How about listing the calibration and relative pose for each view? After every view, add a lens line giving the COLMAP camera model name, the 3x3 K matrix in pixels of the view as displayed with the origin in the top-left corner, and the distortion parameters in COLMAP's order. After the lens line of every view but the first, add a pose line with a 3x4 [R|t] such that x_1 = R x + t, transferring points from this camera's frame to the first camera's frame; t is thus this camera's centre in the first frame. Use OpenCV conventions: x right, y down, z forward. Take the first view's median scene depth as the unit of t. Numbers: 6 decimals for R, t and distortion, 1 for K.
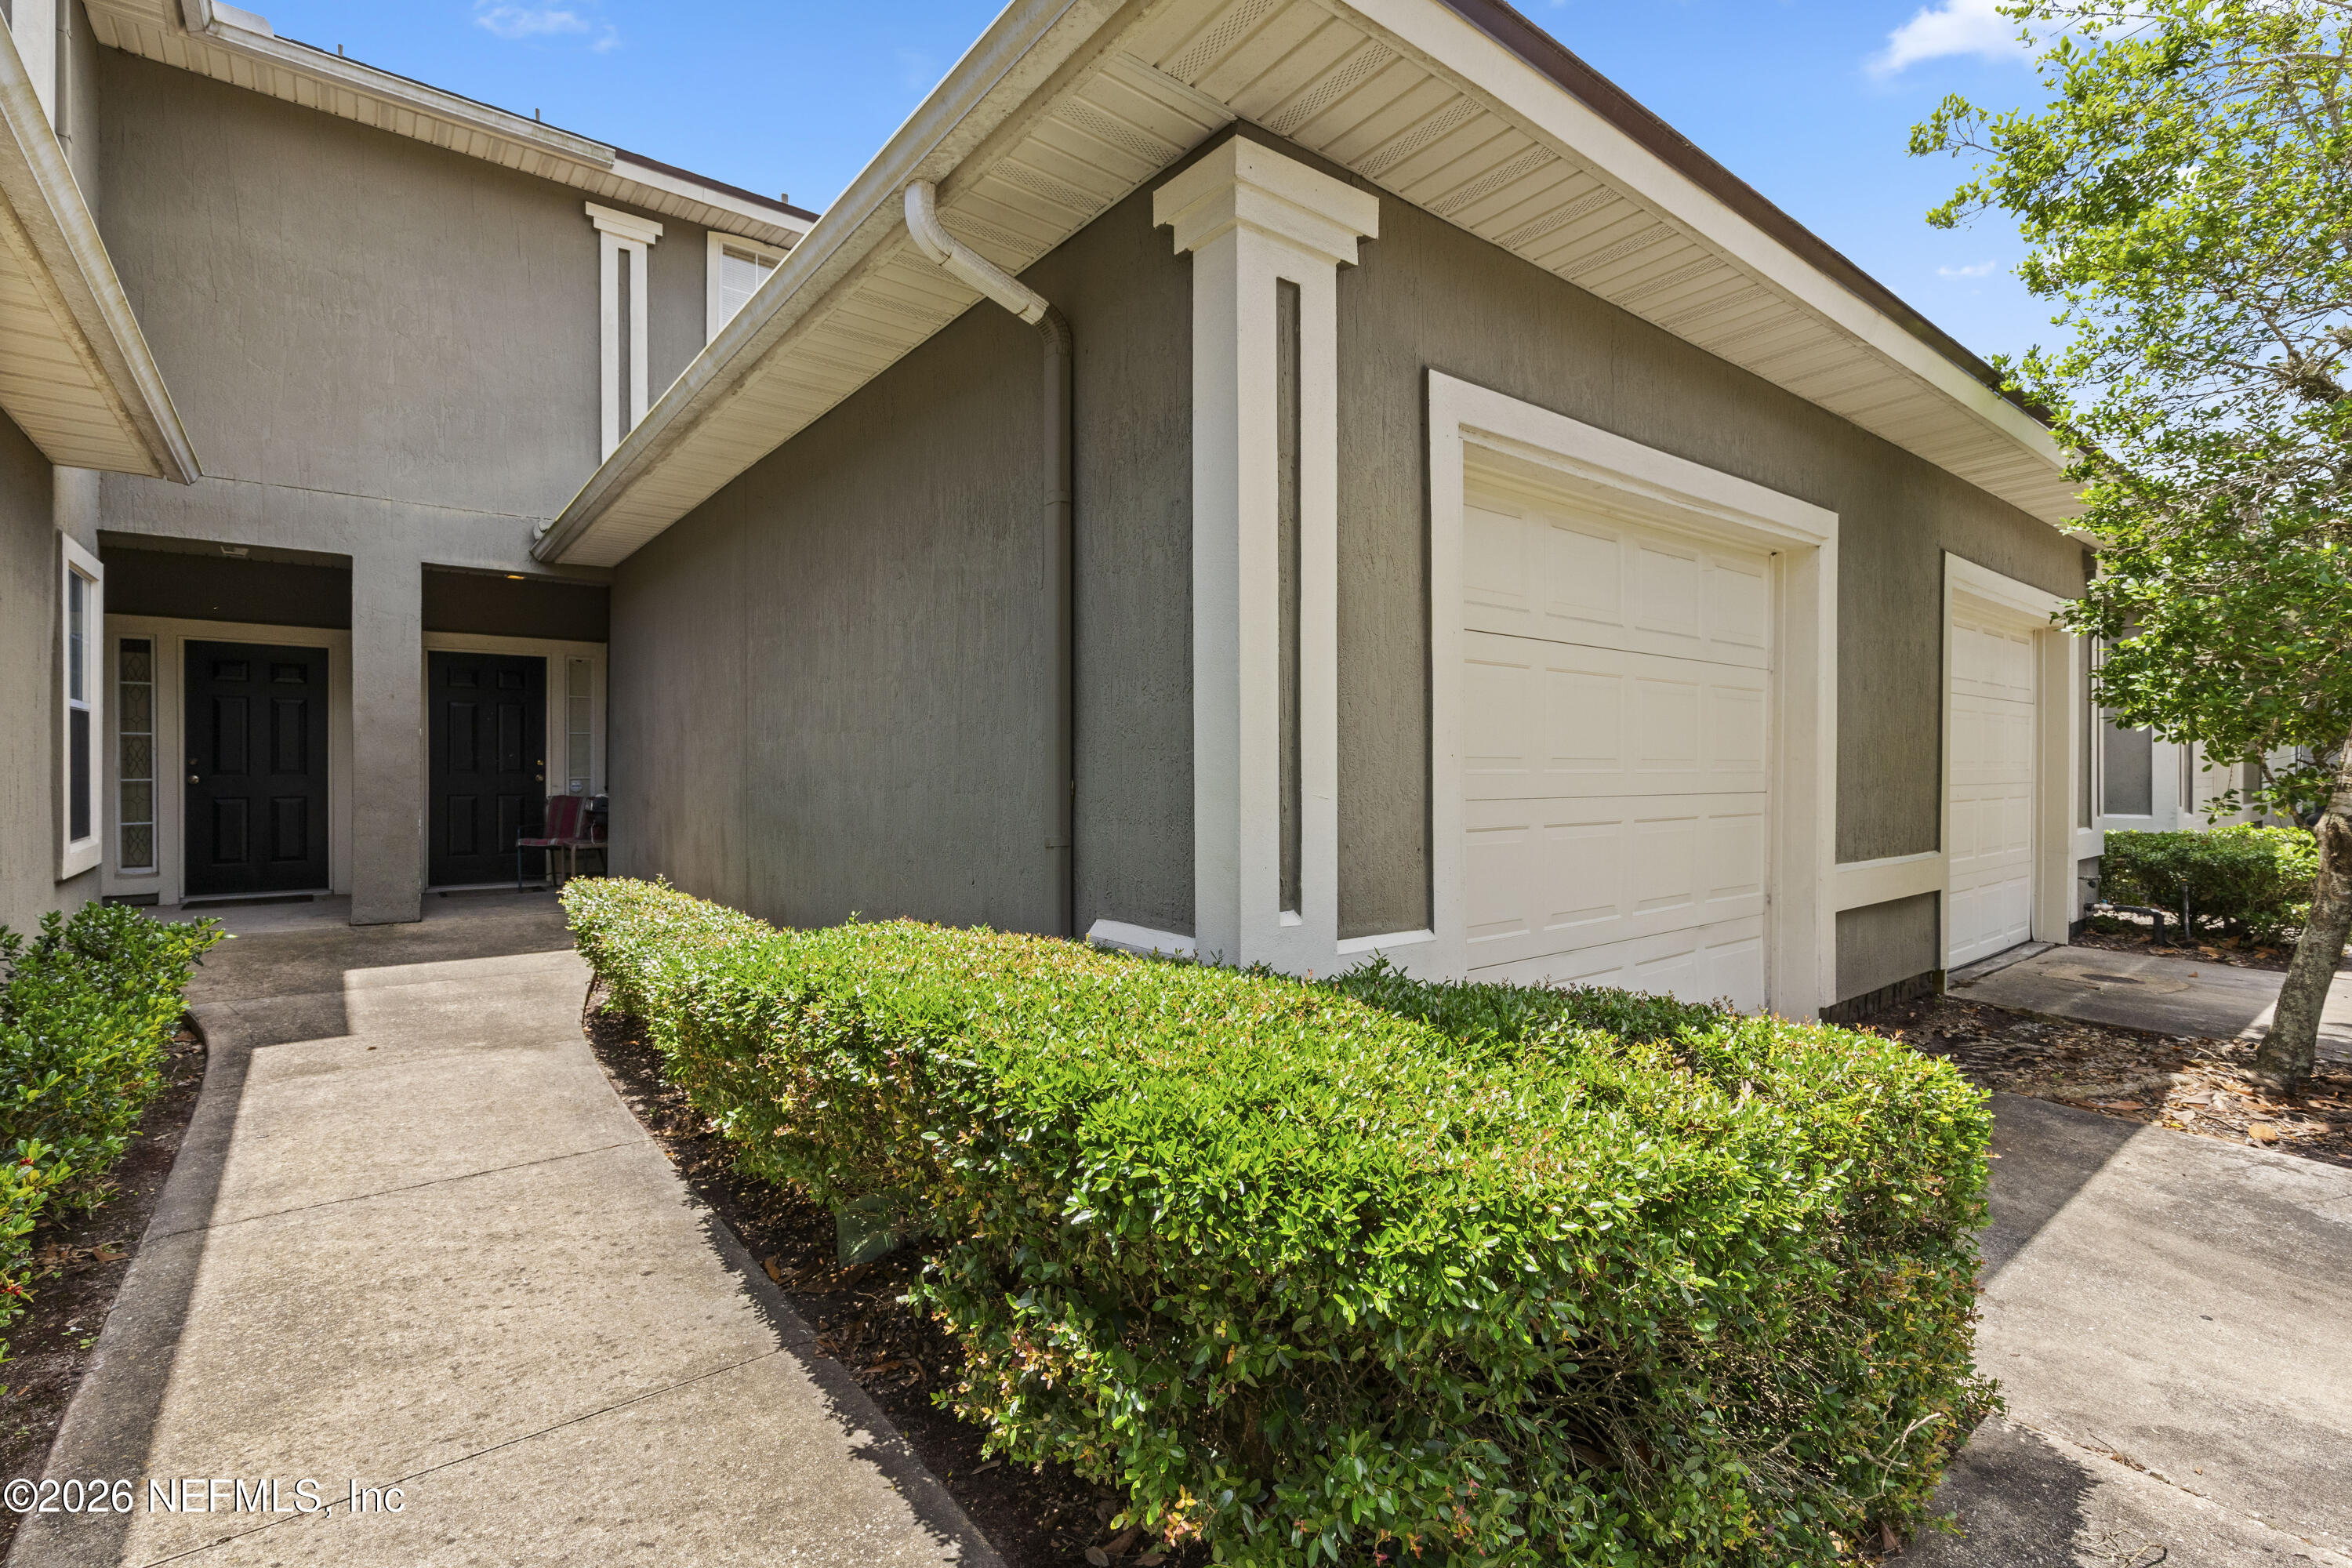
lens RADIAL K [[1073.7, 0, 1210.6], [0, 1073.7, 793.0], [0, 0, 1]] dist [0.003118, -0.001038]
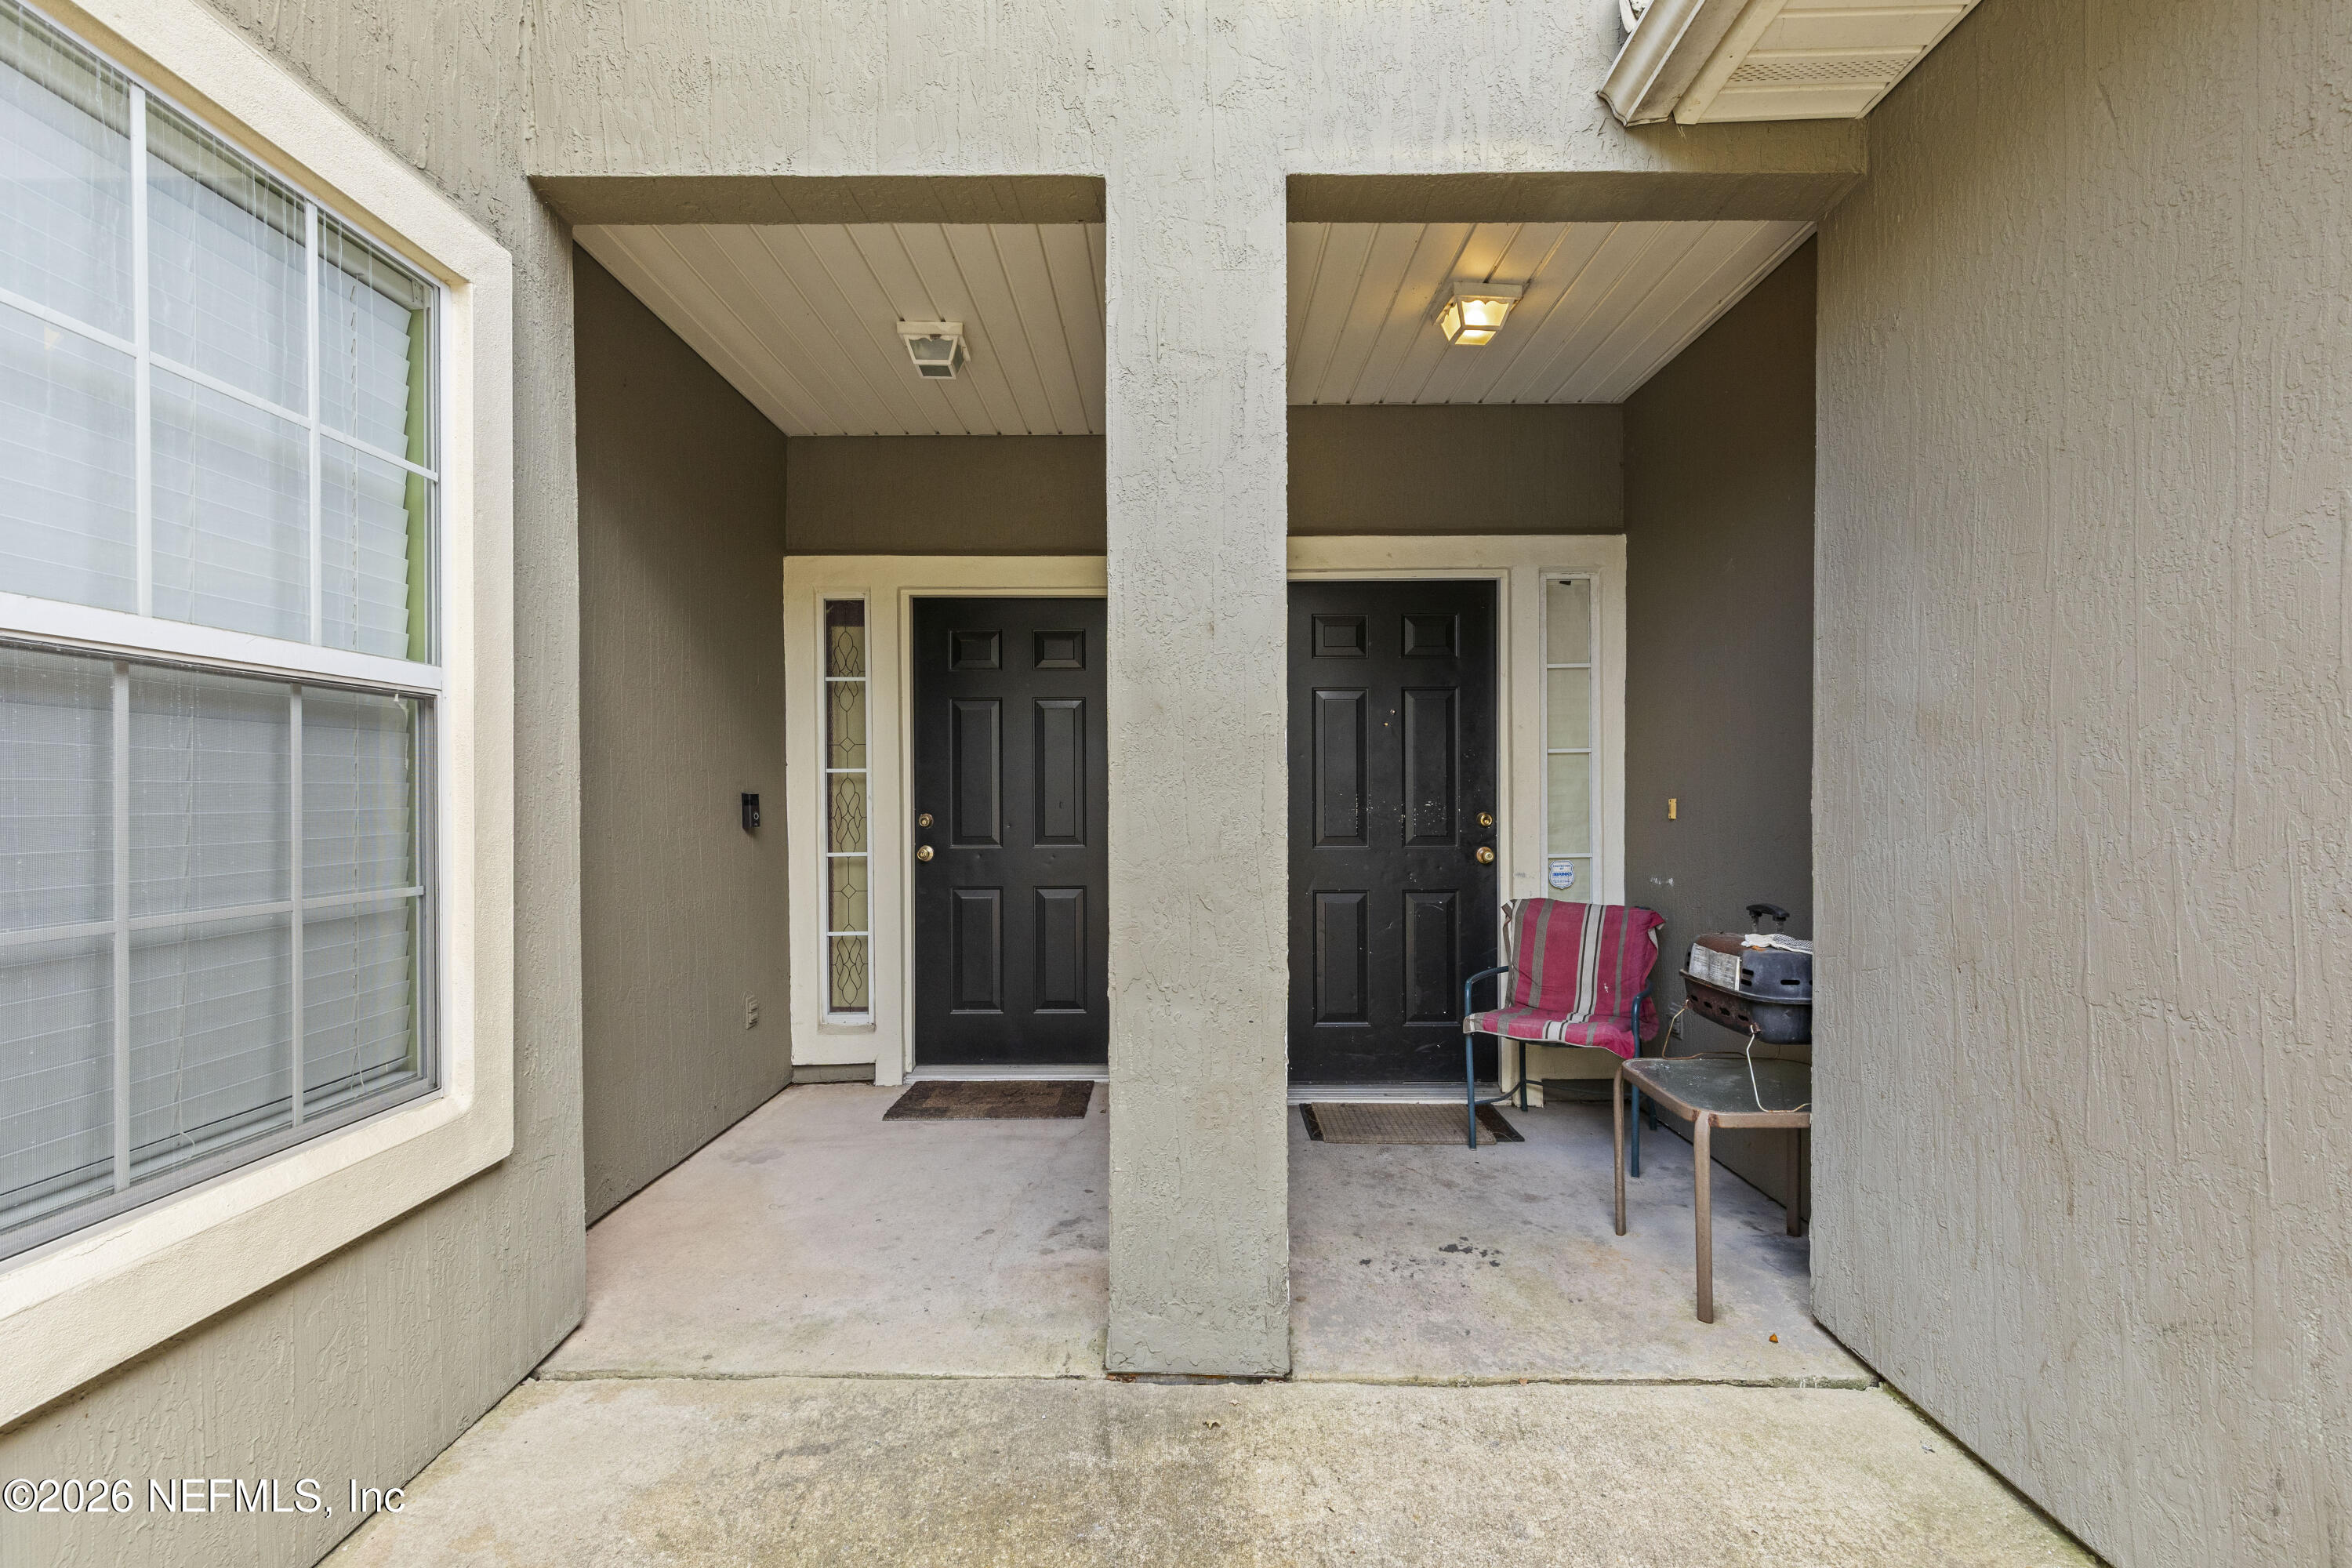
lens RADIAL K [[1073.7, 0, 1173.6], [0, 1073.7, 793.8], [0, 0, 1]] dist [0.003118, -0.001038]
pose [[0.763177, -0.012108, -0.646076, -0.501187], [-0.007639, 0.999586, -0.027756, -0.029137], [0.646145, 0.026118, 0.762768, 0.668683]]
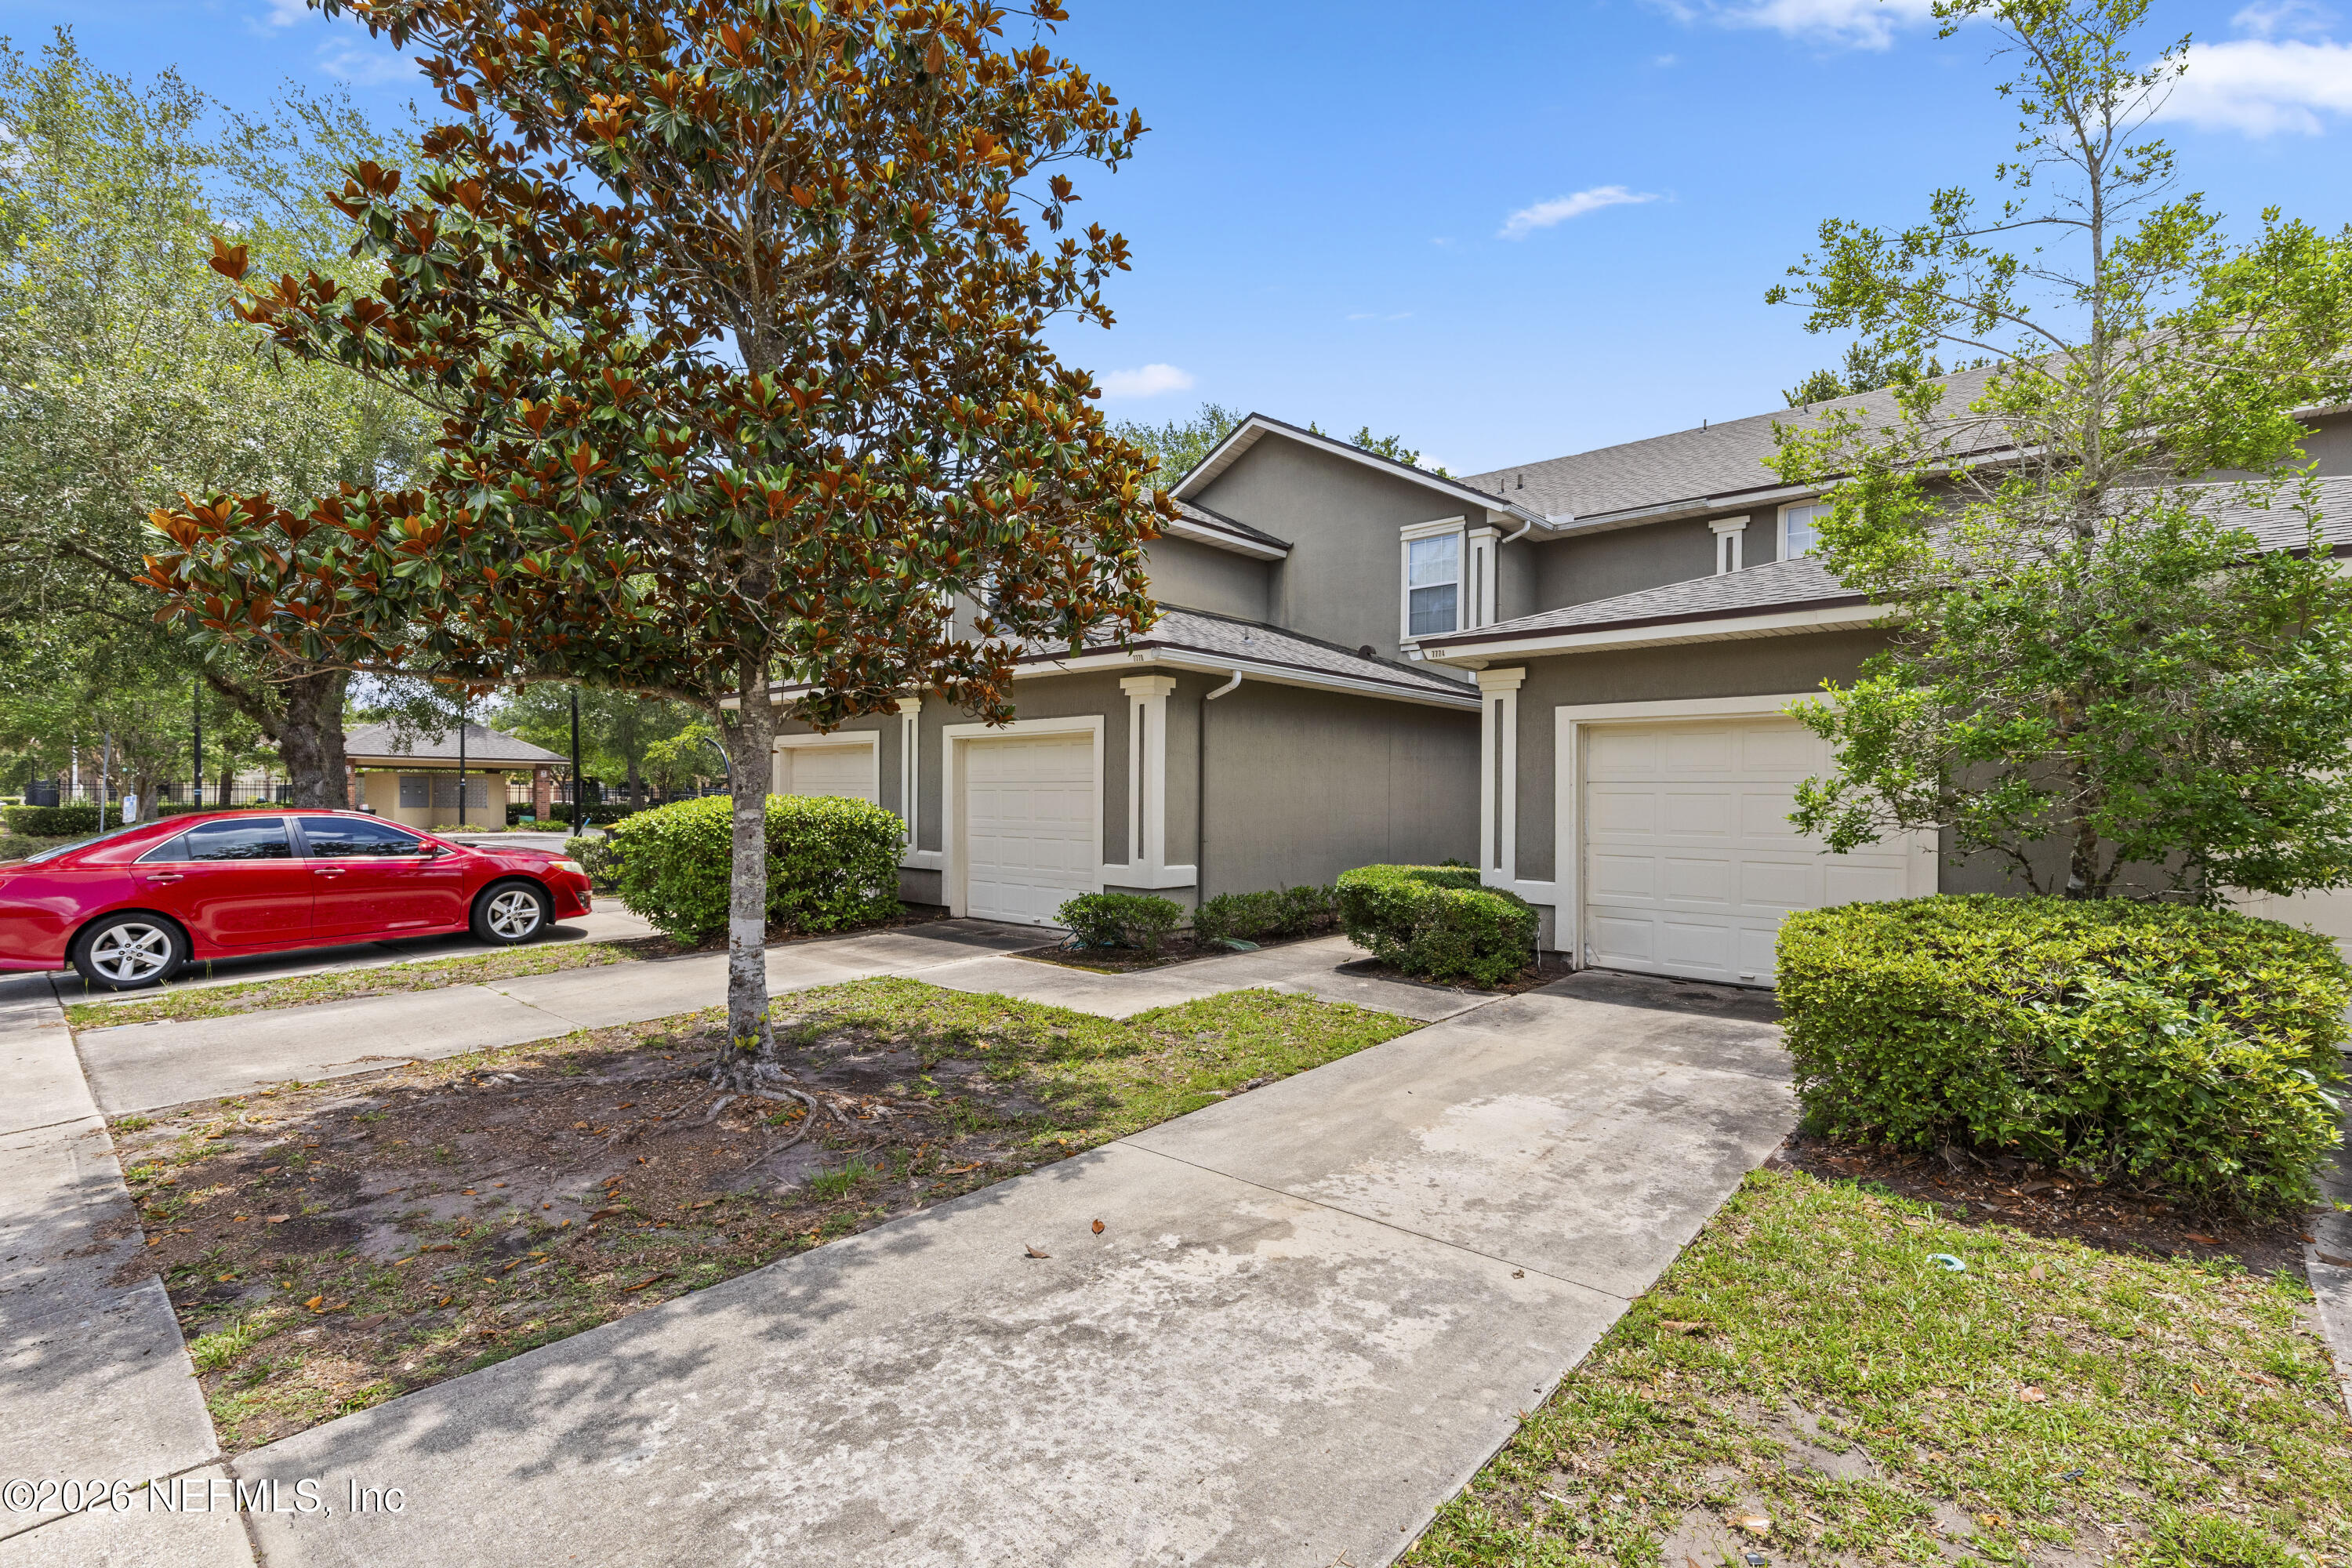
lens RADIAL K [[1073.7, 0, 1163.0], [0, 1073.7, 789.3], [0, 0, 1]] dist [0.003118, -0.001038]
pose [[0.136978, -0.011892, -0.990503, 1.141947], [-0.016719, 0.999758, -0.014315, -0.032703], [0.990433, 0.018521, 0.136746, -0.204332]]
